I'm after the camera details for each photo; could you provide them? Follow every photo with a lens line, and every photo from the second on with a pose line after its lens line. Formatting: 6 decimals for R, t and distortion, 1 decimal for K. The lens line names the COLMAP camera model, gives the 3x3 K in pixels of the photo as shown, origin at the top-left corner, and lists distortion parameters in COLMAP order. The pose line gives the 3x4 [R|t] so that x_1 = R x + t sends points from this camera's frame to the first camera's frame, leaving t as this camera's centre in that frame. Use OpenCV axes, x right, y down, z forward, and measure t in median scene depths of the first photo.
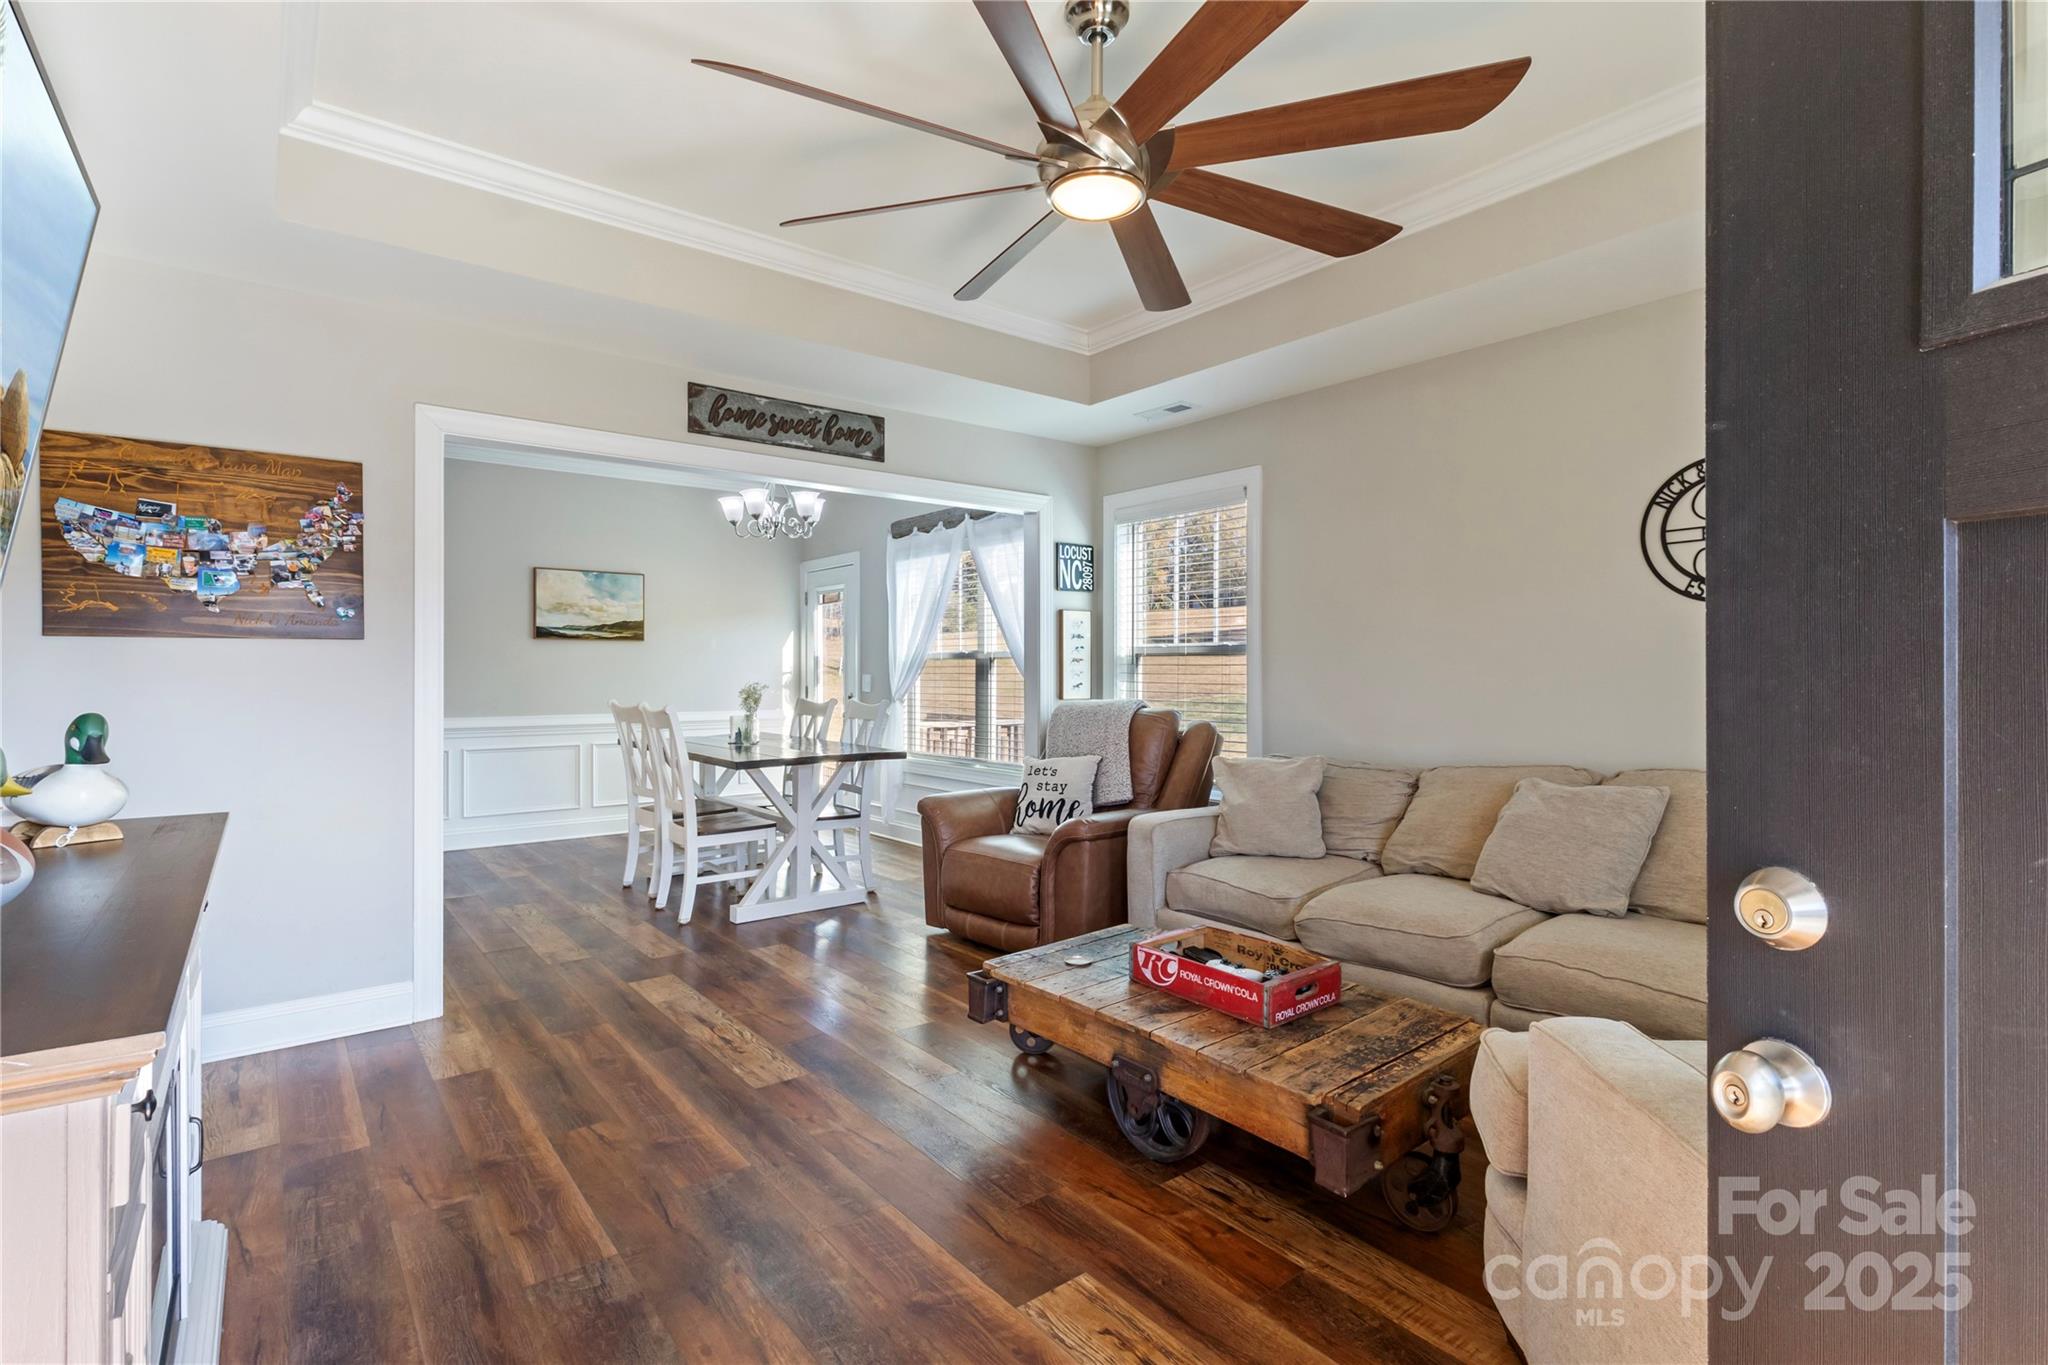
lens RADIAL K [[969.9, 0, 1010.4], [0, 969.9, 671.5], [0, 0, 1]] dist [0.002887, 0.000851]
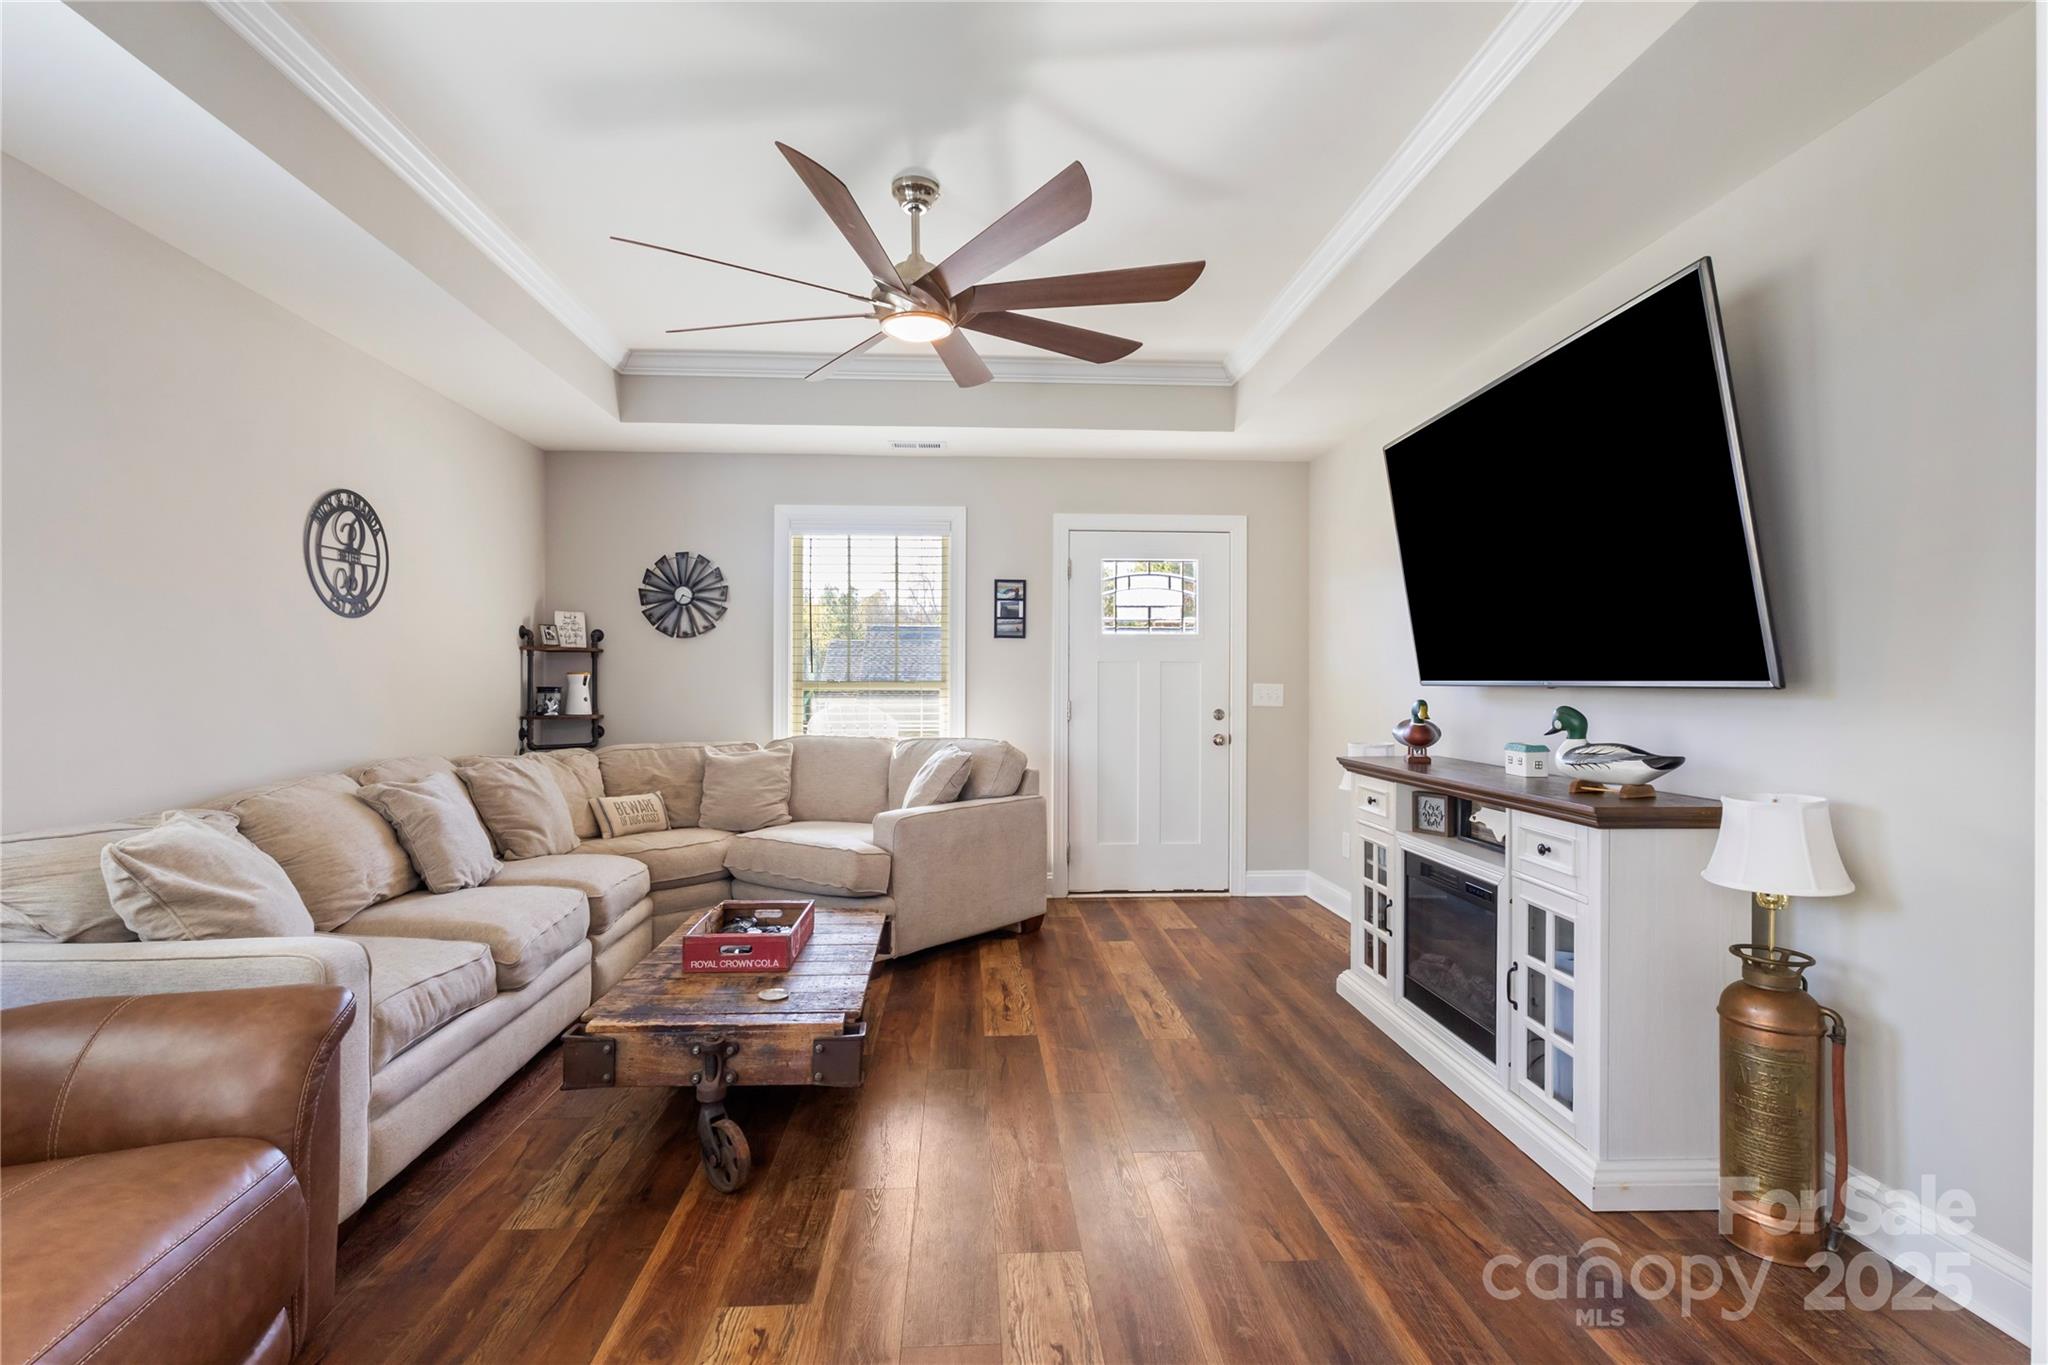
lens RADIAL K [[937.8, 0, 1024.0], [0, 937.8, 682.5], [0, 0, 1]] dist [-0.007467, 0.000162]
pose [[-0.823326, -0.002598, 0.567562, -0.421669], [-0.003828, 0.999992, -0.000975, 0.003458], [-0.567555, -0.002975, -0.823330, 1.080744]]
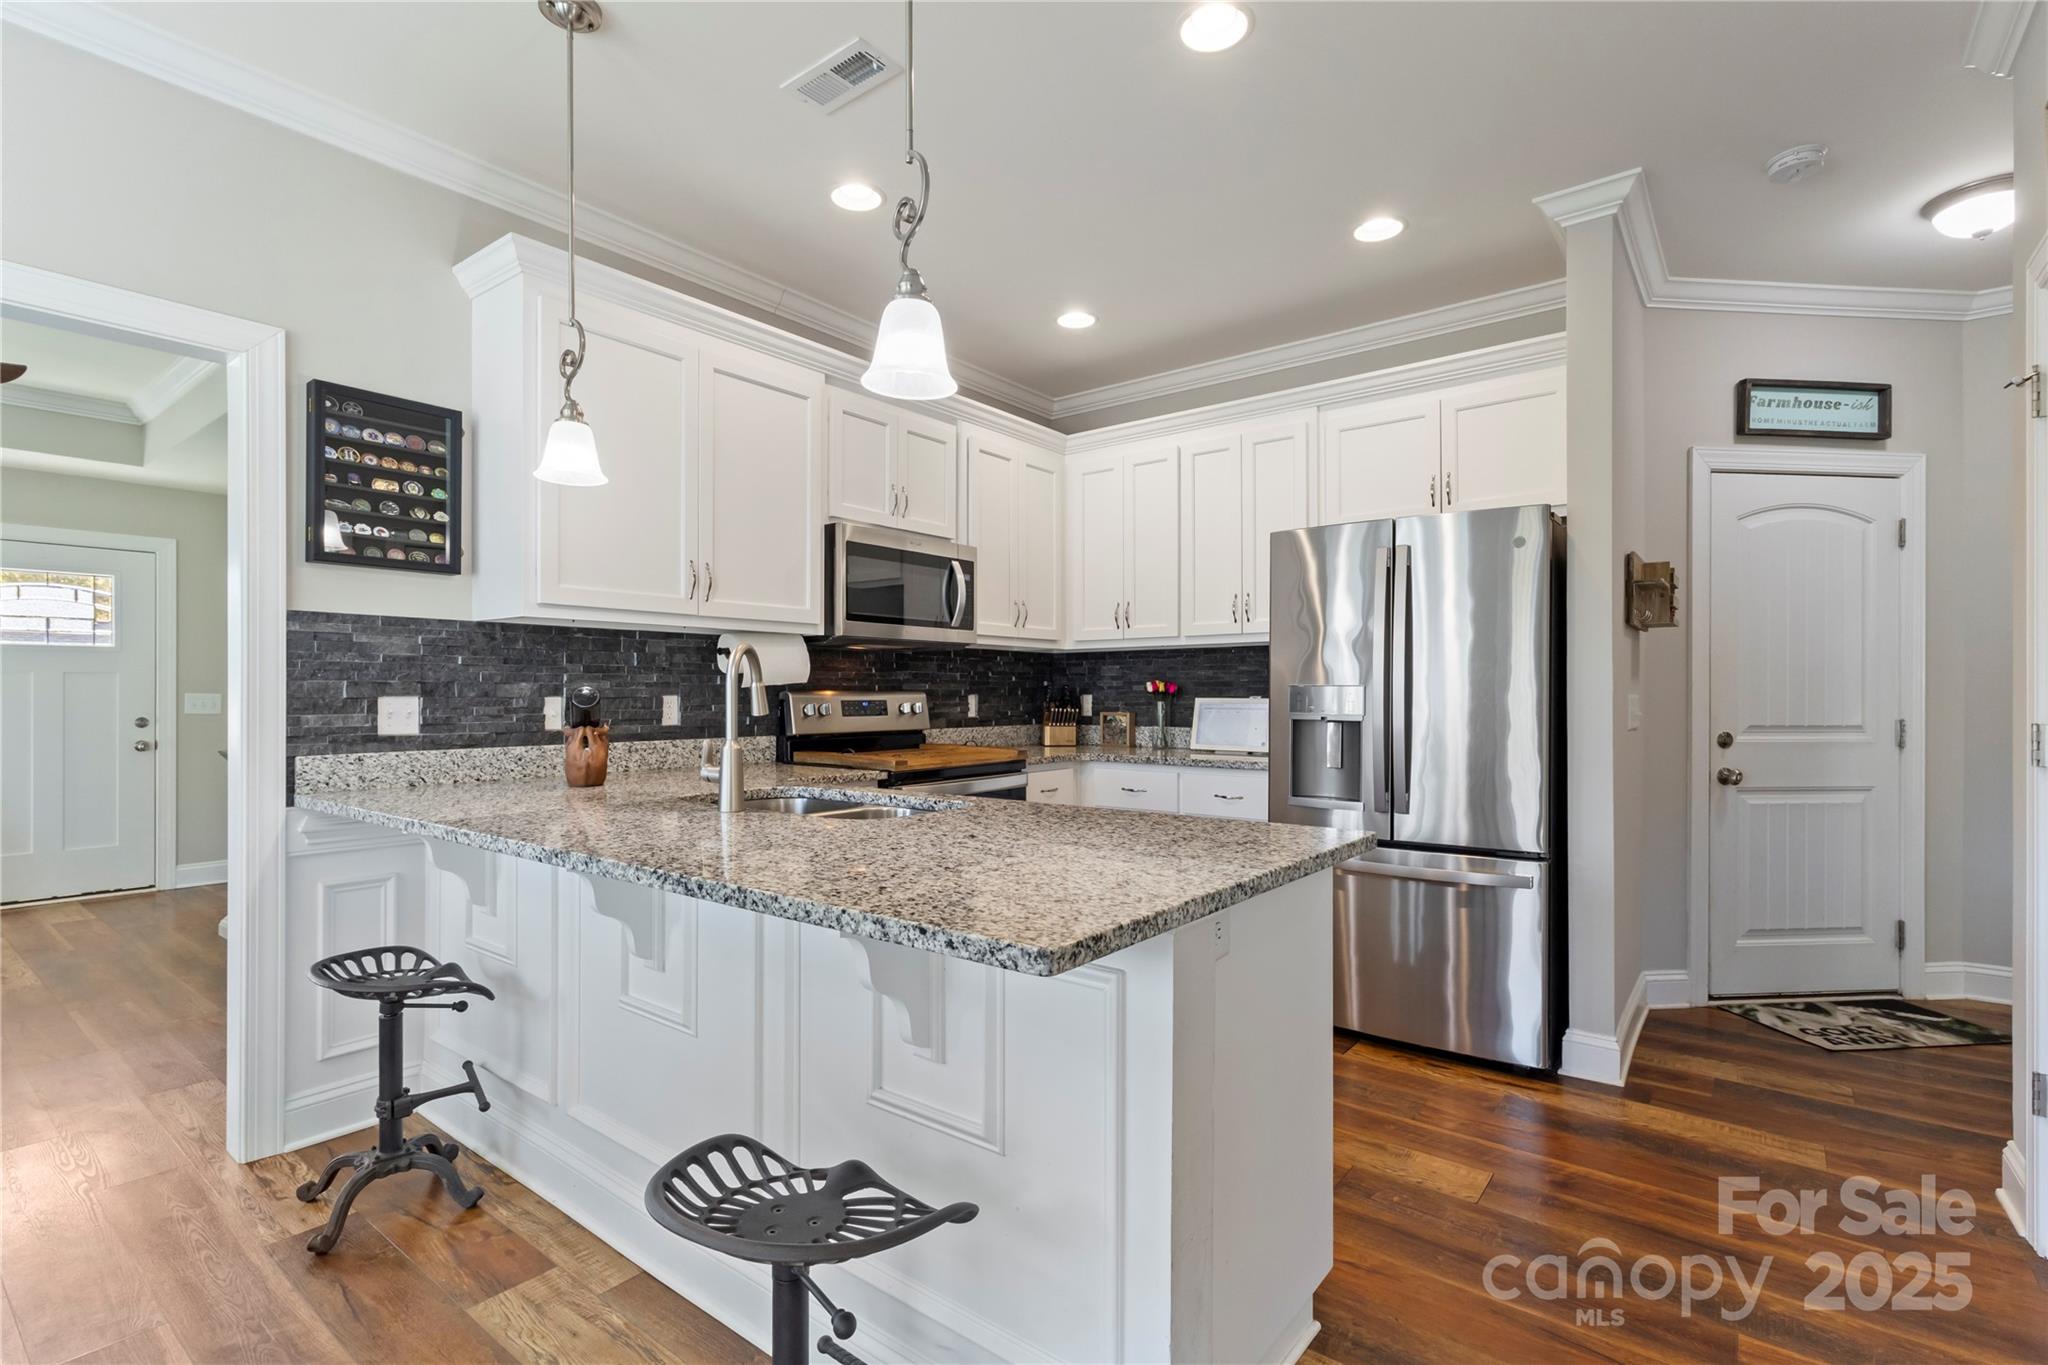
lens RADIAL K [[955.1, 0, 1021.9], [0, 955.1, 692.9], [0, 0, 1]] dist [0.000731, 0.000290]
pose [[-0.971839, -0.000701, -0.235647, -0.824856], [-0.000092, 0.999997, -0.002593, 0.005121], [0.235648, -0.002499, -0.971835, 1.523913]]
